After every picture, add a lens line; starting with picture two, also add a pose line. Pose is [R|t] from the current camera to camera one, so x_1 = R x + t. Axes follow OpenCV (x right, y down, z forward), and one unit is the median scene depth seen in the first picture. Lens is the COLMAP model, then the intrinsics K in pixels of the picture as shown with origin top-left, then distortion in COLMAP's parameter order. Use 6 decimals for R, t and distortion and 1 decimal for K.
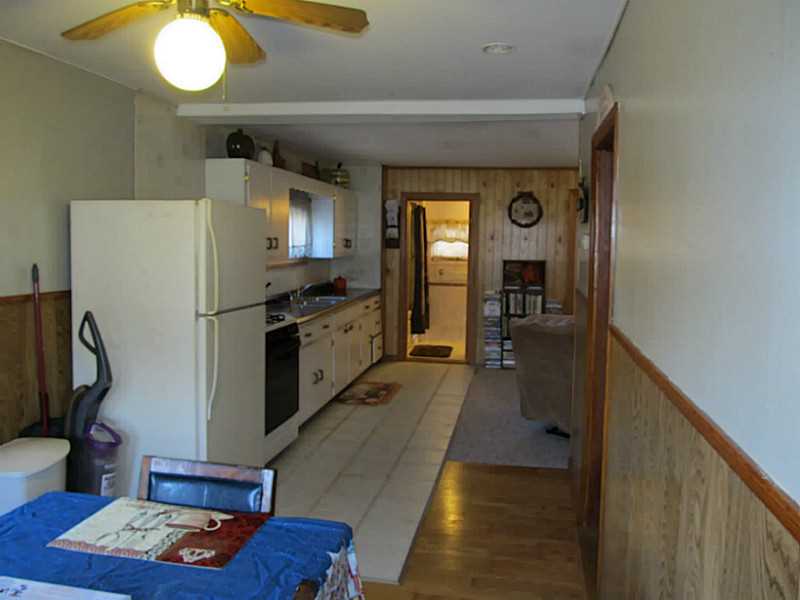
lens RADIAL K [[662.6, 0, 396.8], [0, 662.6, 296.3], [0, 0, 1]] dist [-0.048383, 0.008350]
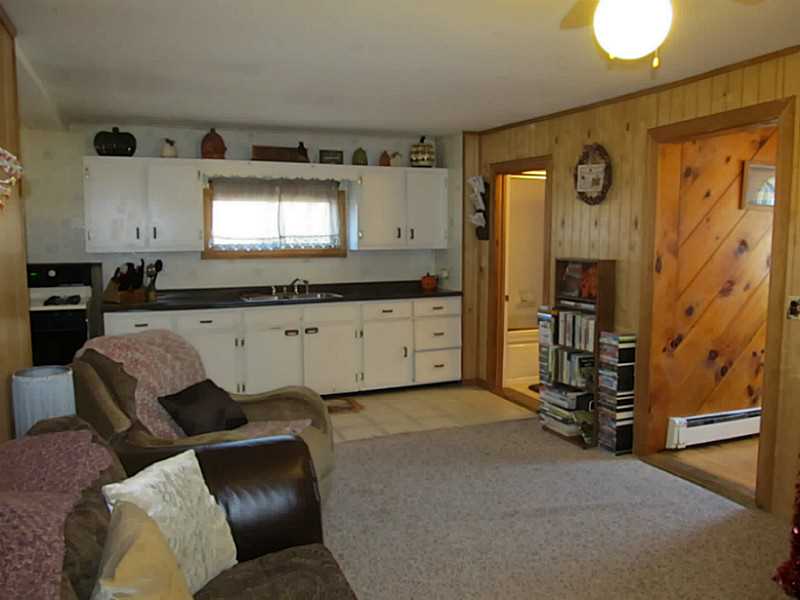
lens RADIAL K [[662.6, 0, 400.2], [0, 662.6, 302.6], [0, 0, 1]] dist [-0.048383, 0.008350]
pose [[0.536080, 0.078465, -0.840512, 0.612432], [-0.065505, 0.996535, 0.051251, -0.035096], [0.841622, 0.027583, 0.539363, 0.539166]]
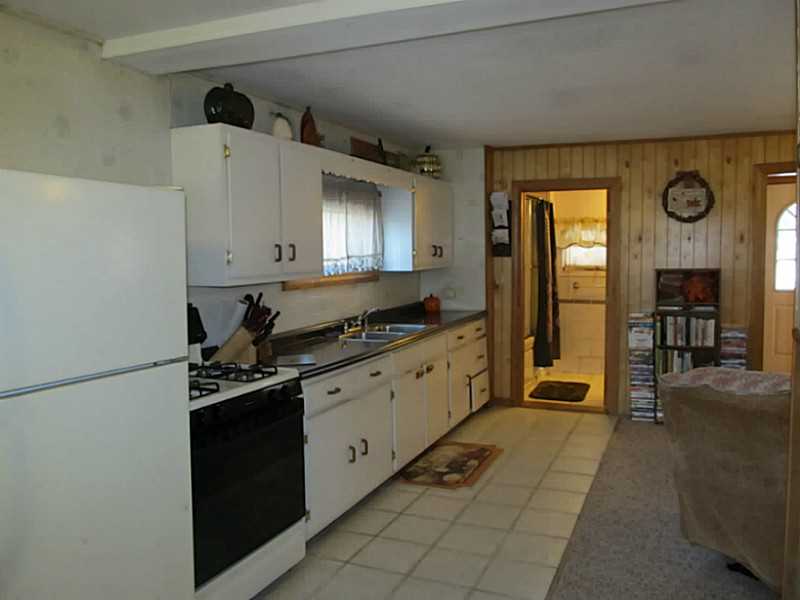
lens RADIAL K [[662.6, 0, 404.8], [0, 662.6, 298.7], [0, 0, 1]] dist [-0.048383, 0.008350]
pose [[0.975387, -0.010202, -0.220263, 0.053655], [0.007532, 0.999888, -0.012959, -0.016272], [0.220370, 0.010981, 0.975354, 0.255421]]
